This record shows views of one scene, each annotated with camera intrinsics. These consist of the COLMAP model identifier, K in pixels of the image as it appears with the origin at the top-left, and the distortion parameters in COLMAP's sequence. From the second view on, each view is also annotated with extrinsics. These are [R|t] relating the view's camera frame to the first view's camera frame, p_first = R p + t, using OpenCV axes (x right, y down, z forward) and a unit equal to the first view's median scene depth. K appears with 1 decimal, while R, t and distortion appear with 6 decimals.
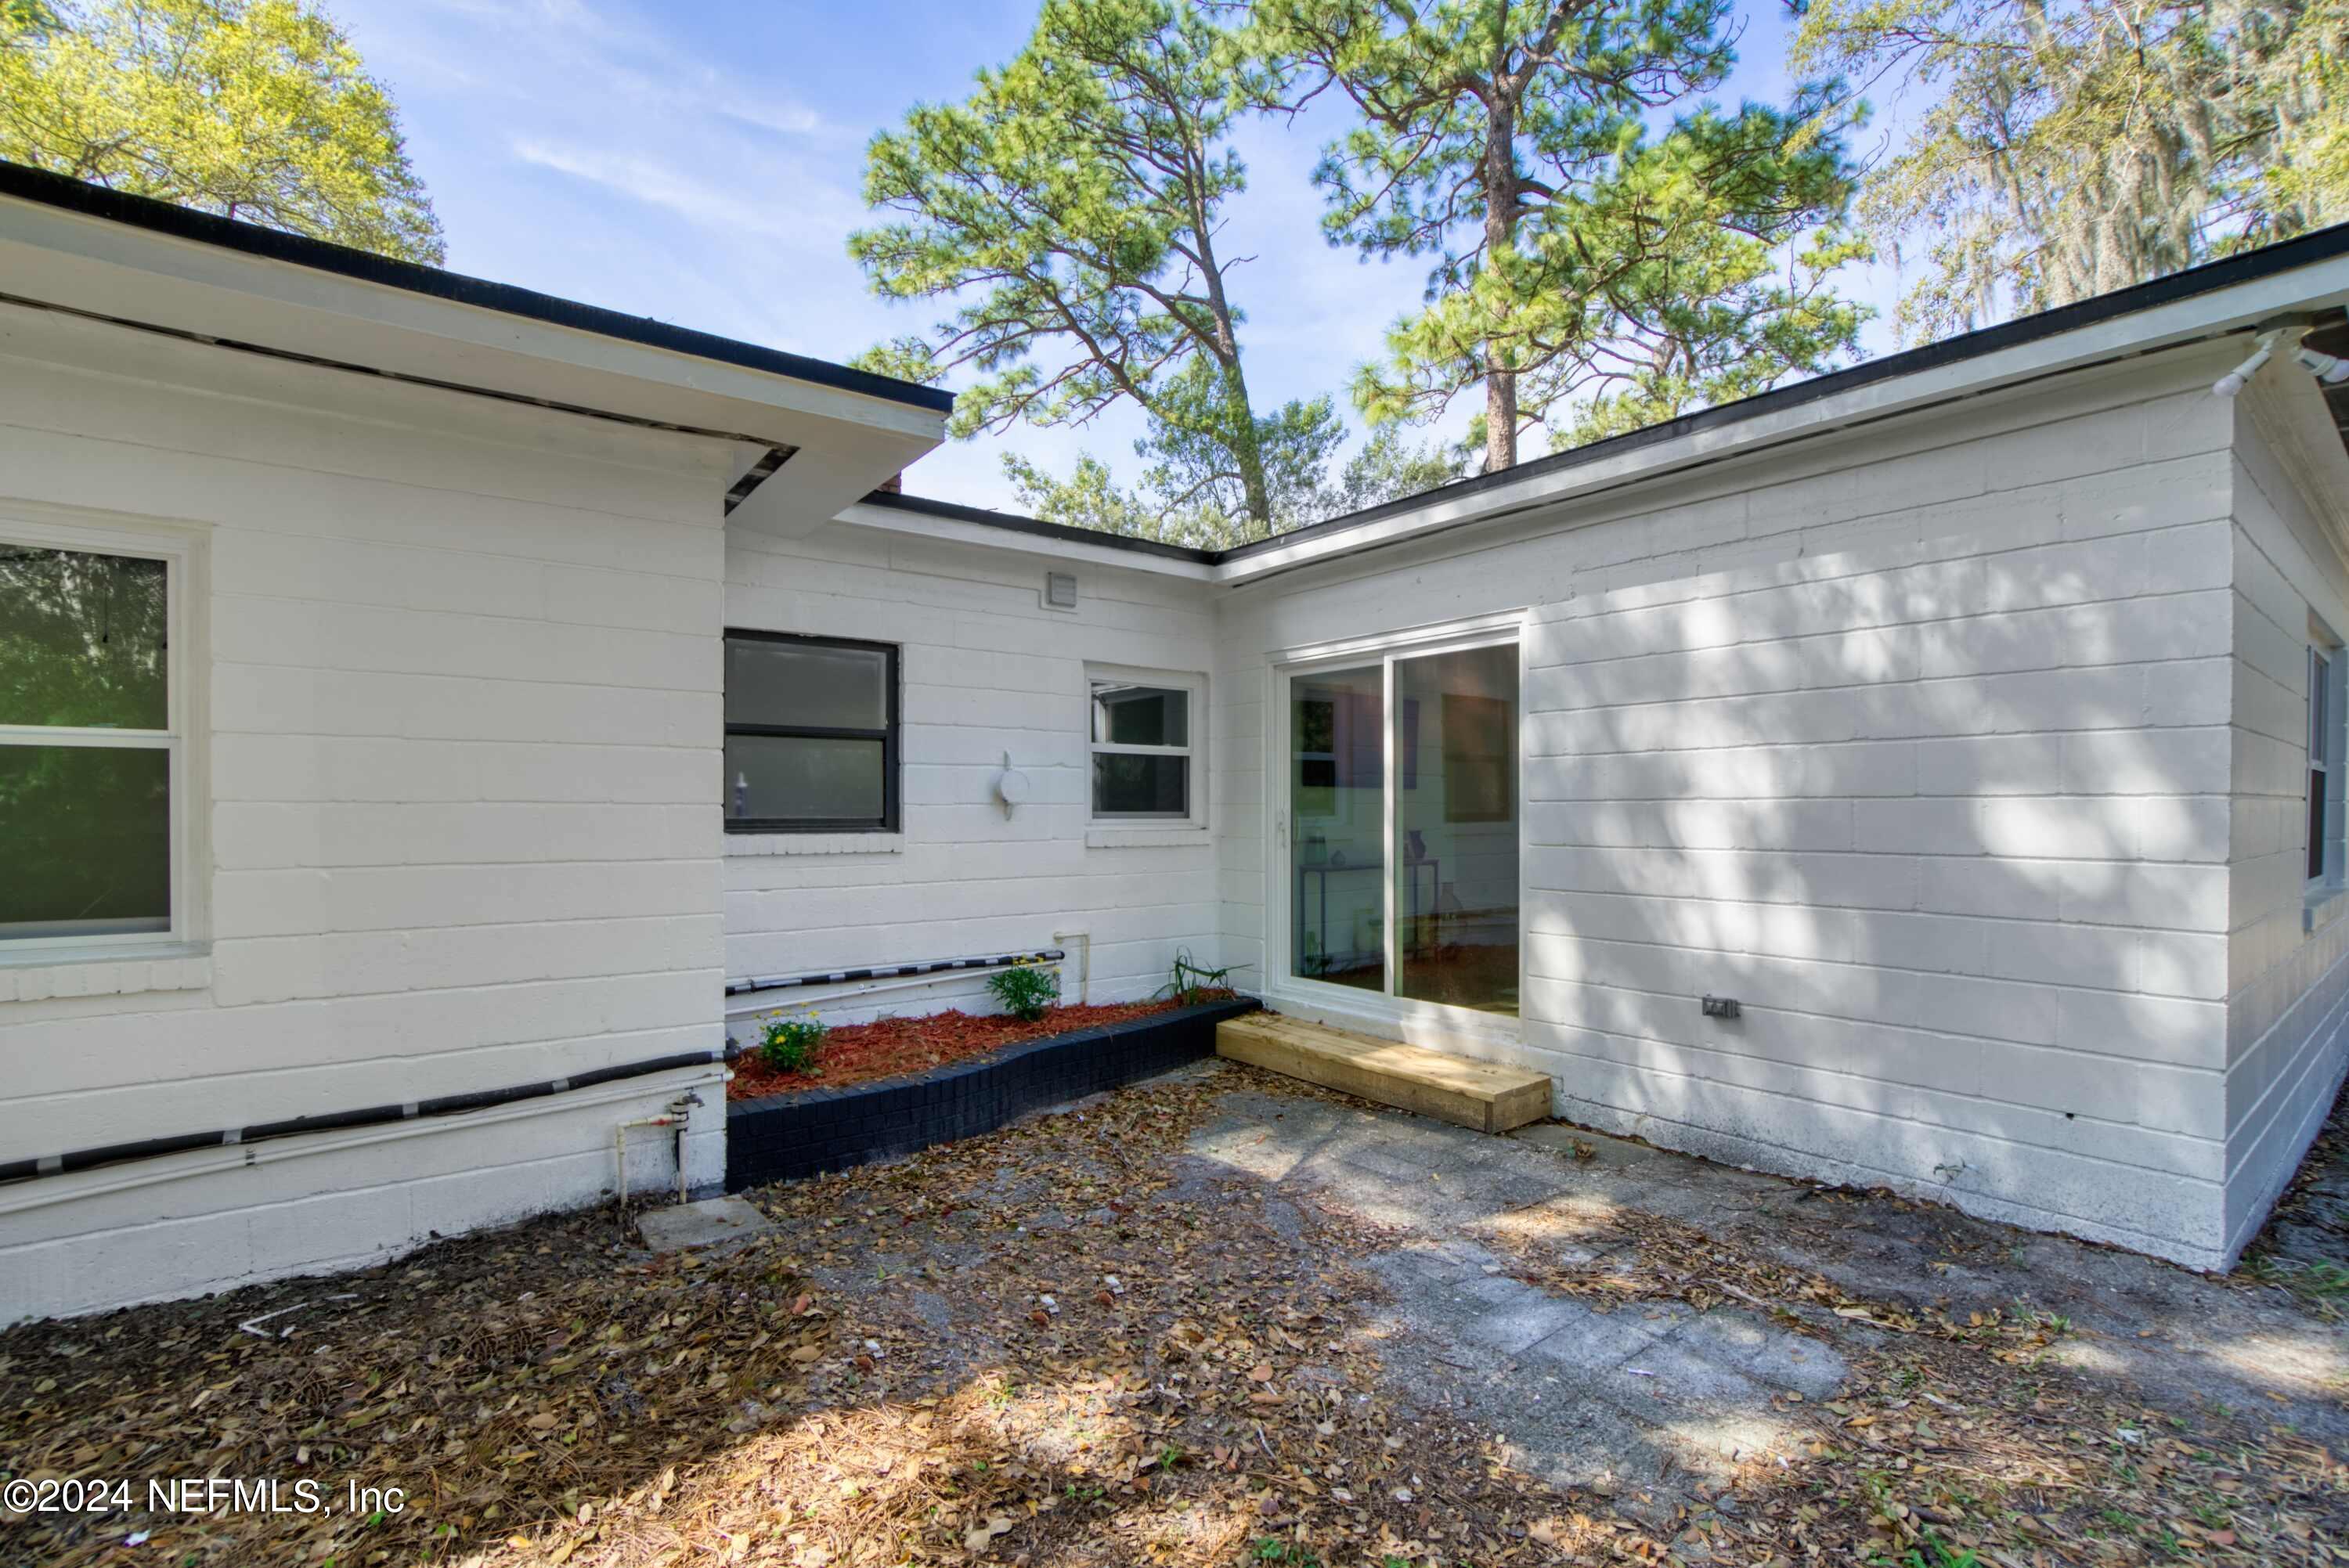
lens RADIAL K [[1036.1, 0, 1186.2], [0, 1036.1, 828.9], [0, 0, 1]] dist [-0.041978, 0.011044]
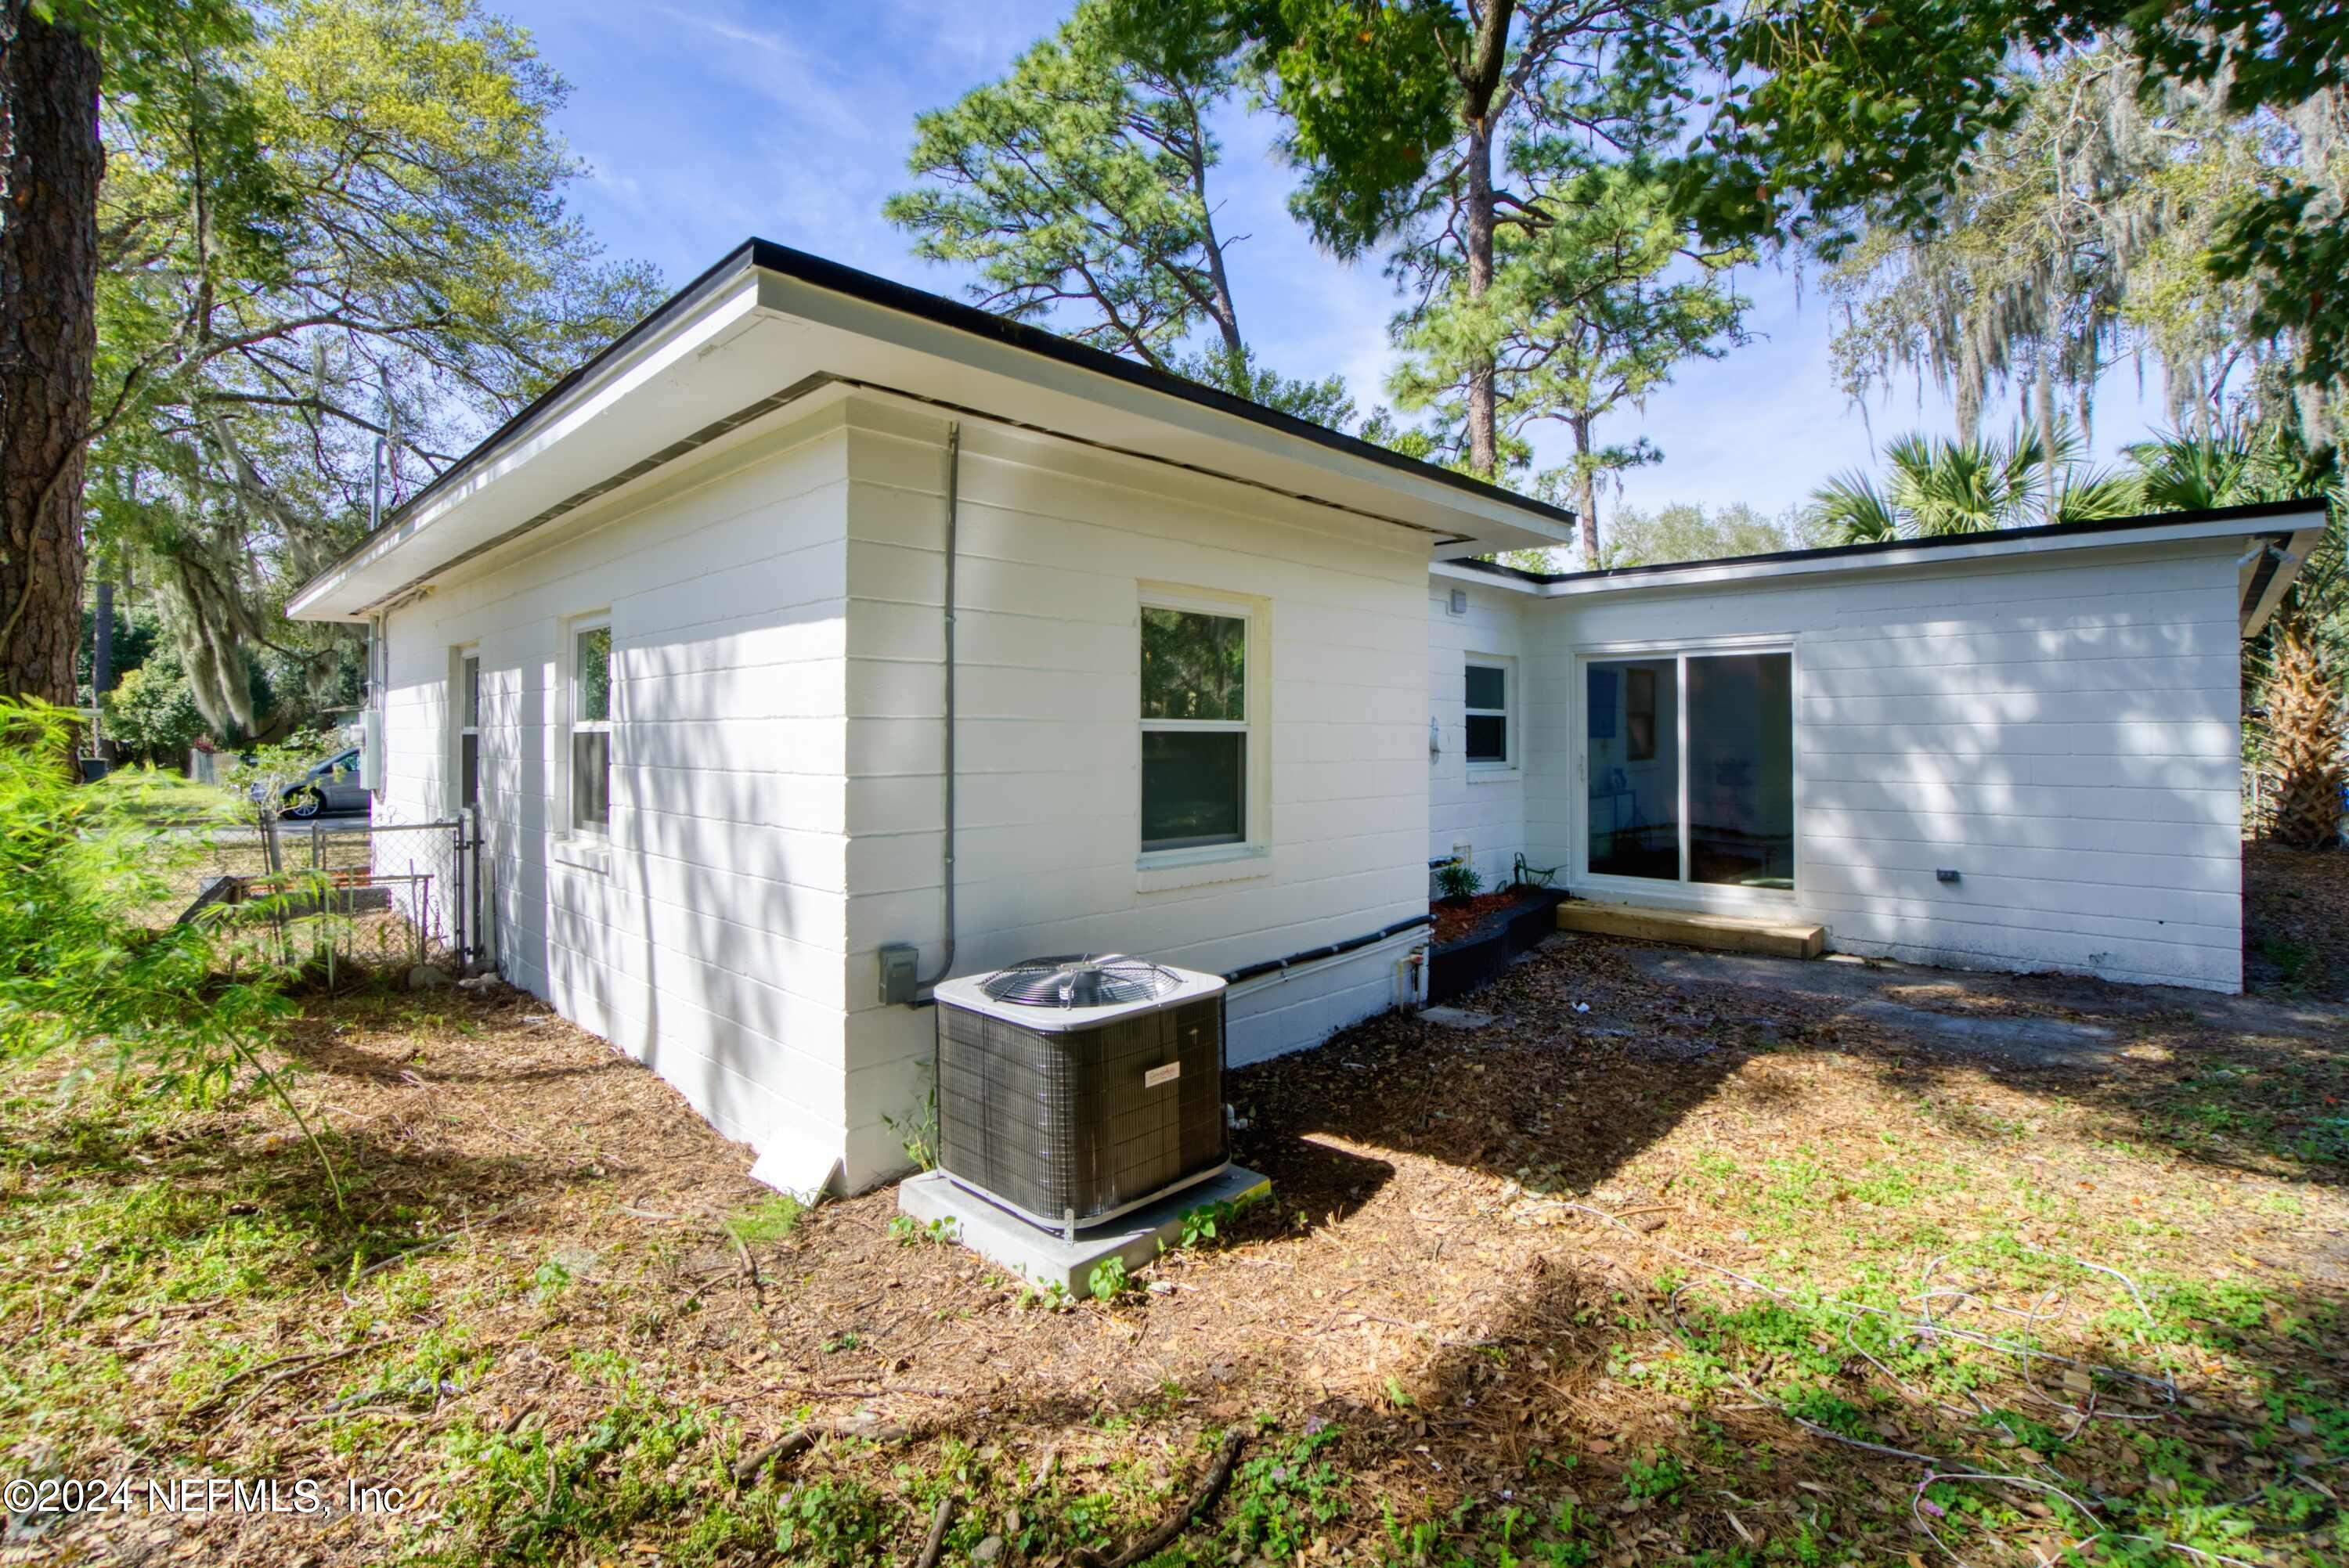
lens RADIAL K [[1036.1, 0, 1169.2], [0, 1036.1, 748.2], [0, 0, 1]] dist [-0.041978, 0.011044]
pose [[0.991769, -0.001647, 0.128026, -0.194189], [0.001742, 0.999998, -0.000625, -0.007932], [-0.128025, 0.000843, 0.991771, -0.100995]]
